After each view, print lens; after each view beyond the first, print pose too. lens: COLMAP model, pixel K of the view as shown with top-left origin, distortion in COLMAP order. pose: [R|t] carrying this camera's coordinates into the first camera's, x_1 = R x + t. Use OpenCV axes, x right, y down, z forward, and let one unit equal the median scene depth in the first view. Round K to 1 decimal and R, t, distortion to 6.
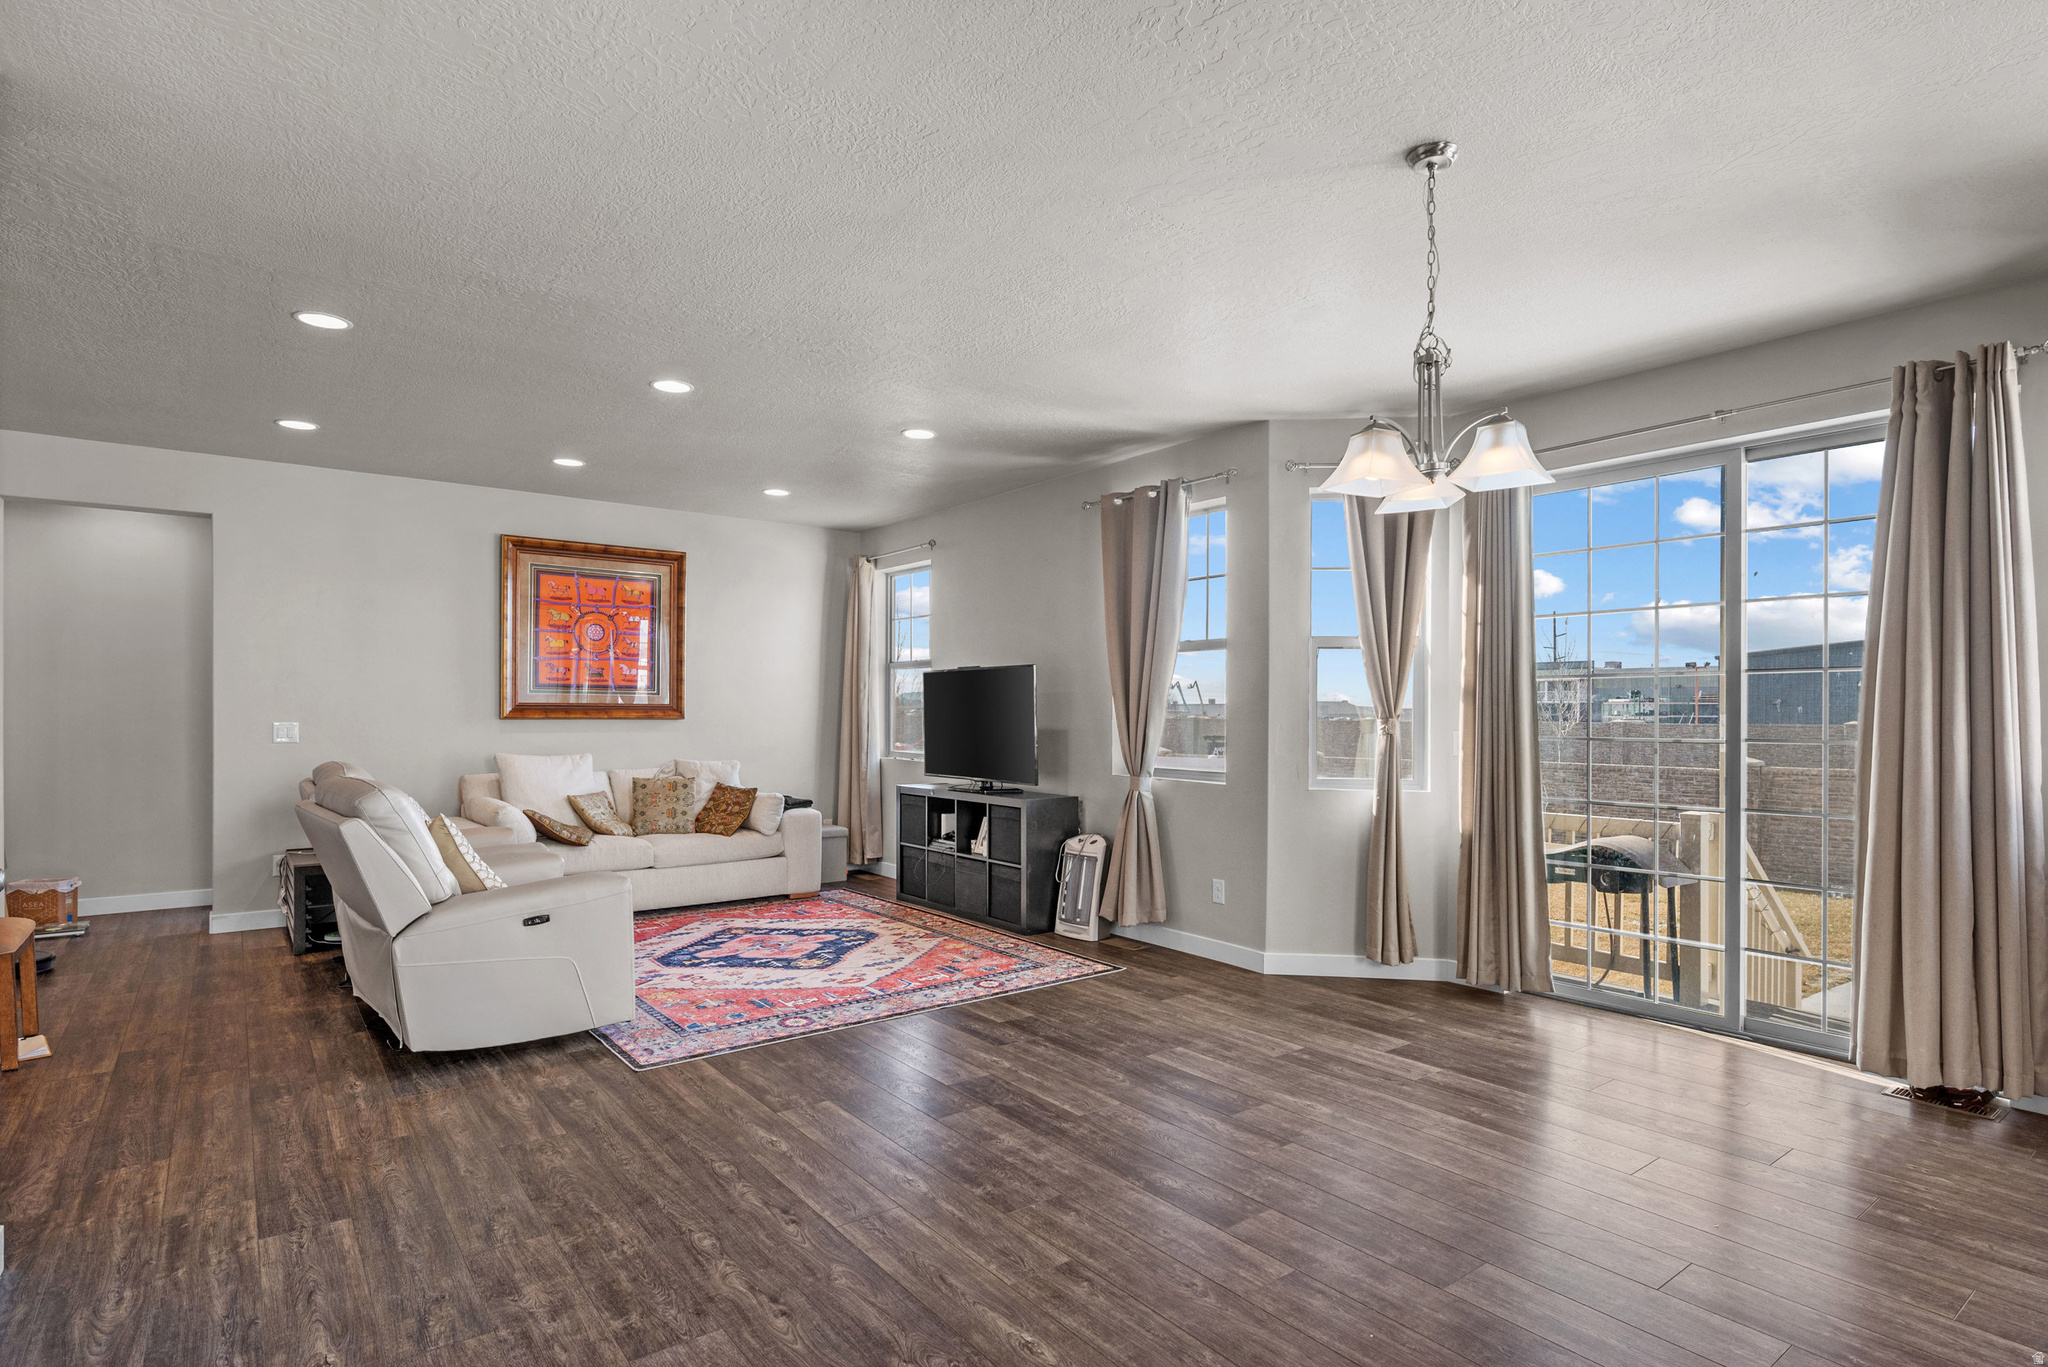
lens RADIAL K [[1056.8, 0, 1024.5], [0, 1056.8, 696.3], [0, 0, 1]] dist [-0.001433, 0.000284]
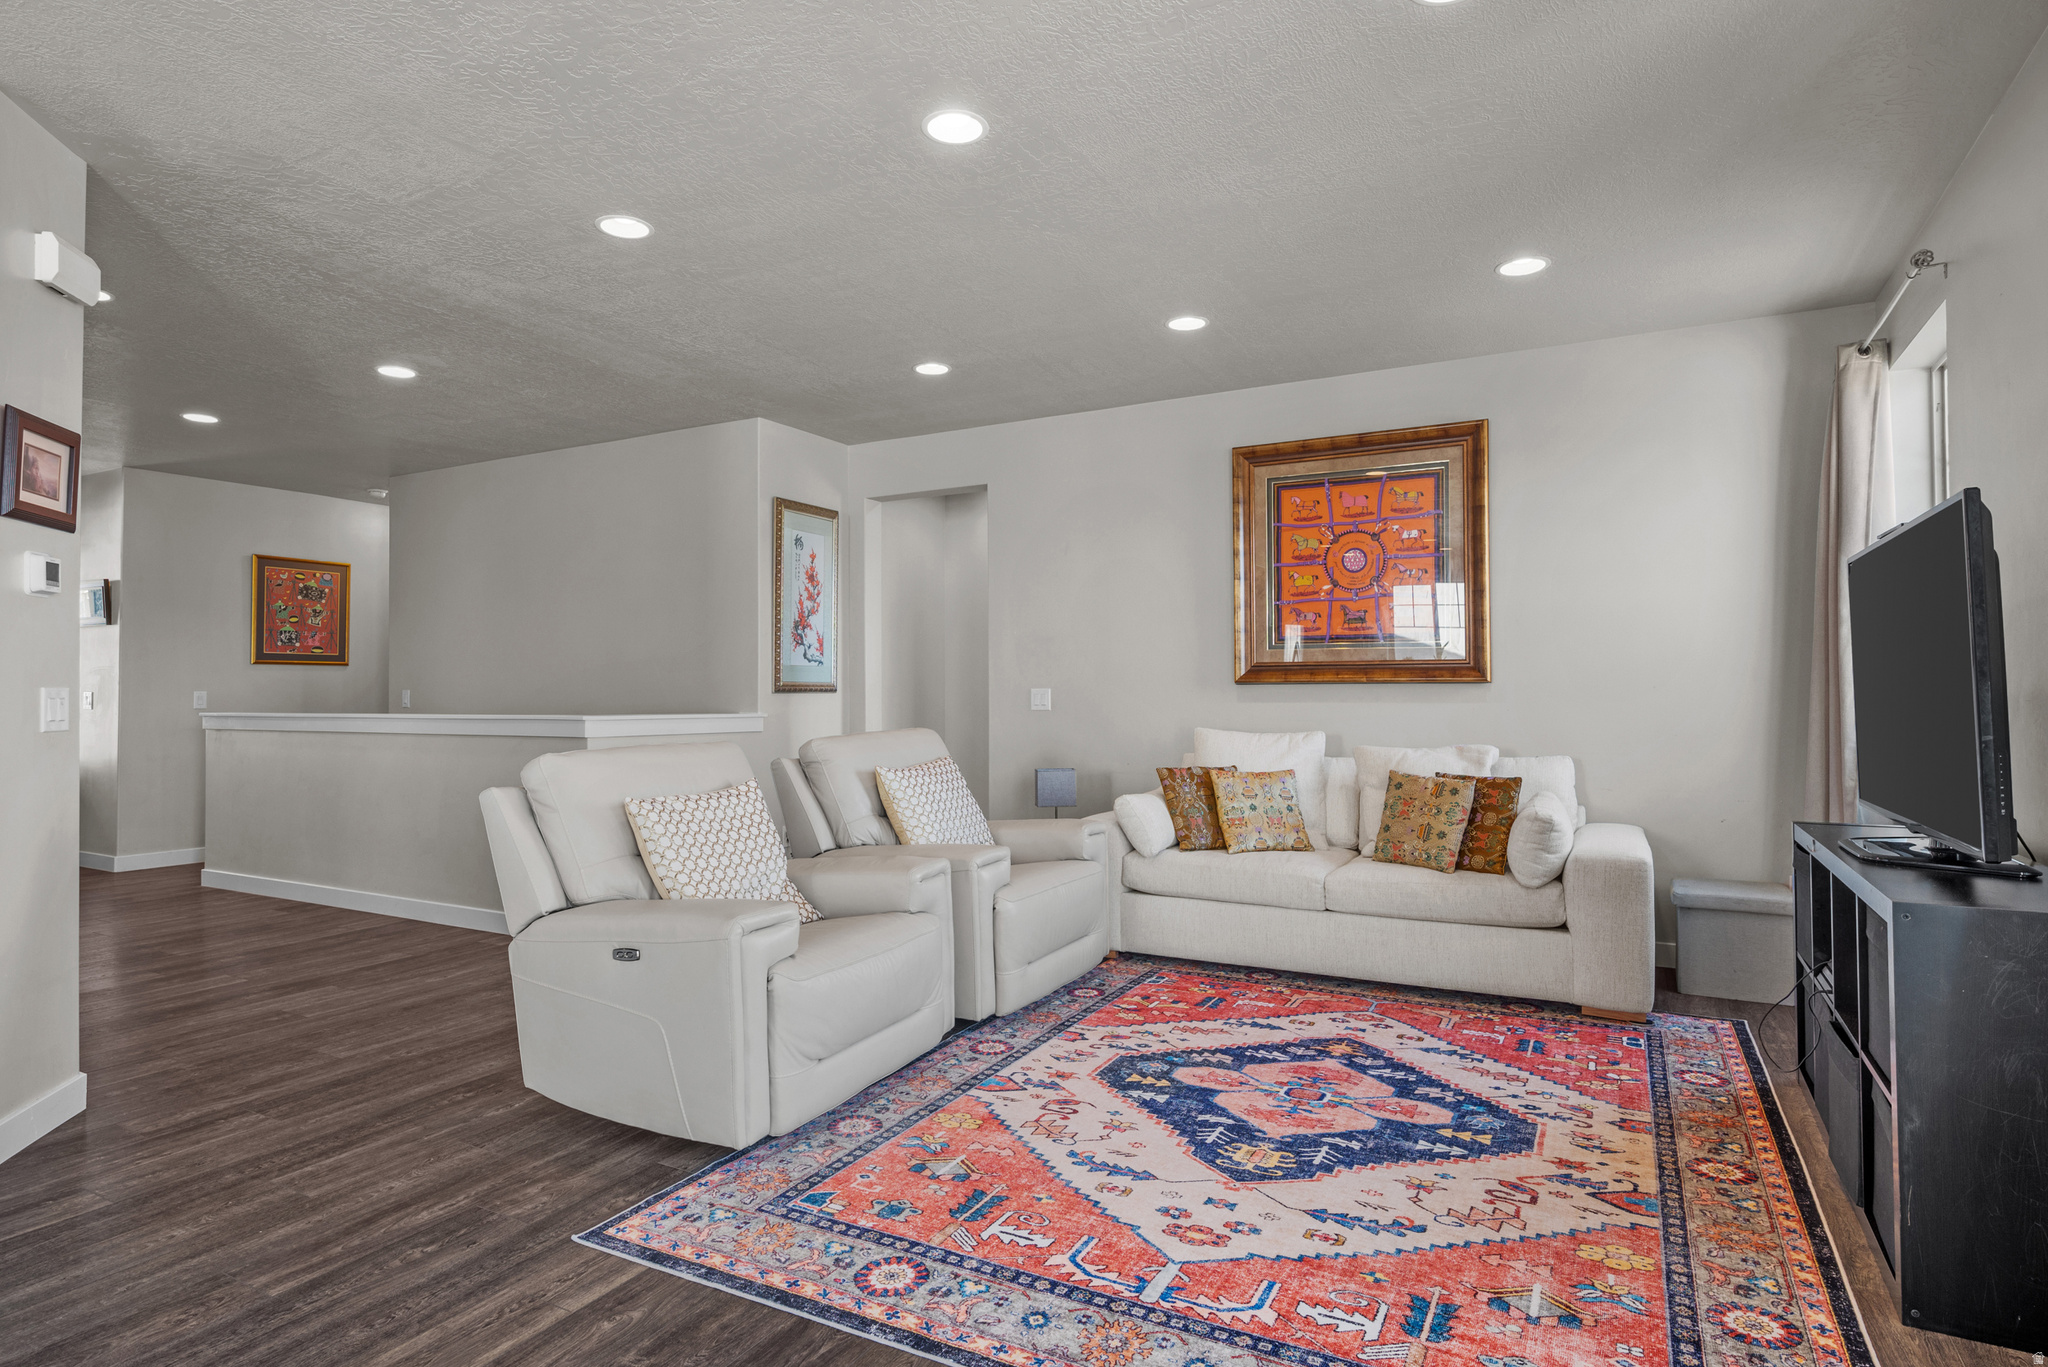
lens RADIAL K [[1087.5, 0, 1027.8], [0, 1087.5, 673.4], [0, 0, 1]] dist [-0.000524, -0.000363]
pose [[0.414519, -0.023150, -0.909746, 0.218271], [0.016320, 0.999705, -0.018003, 0.032830], [0.909894, -0.007385, 0.414775, 0.684743]]
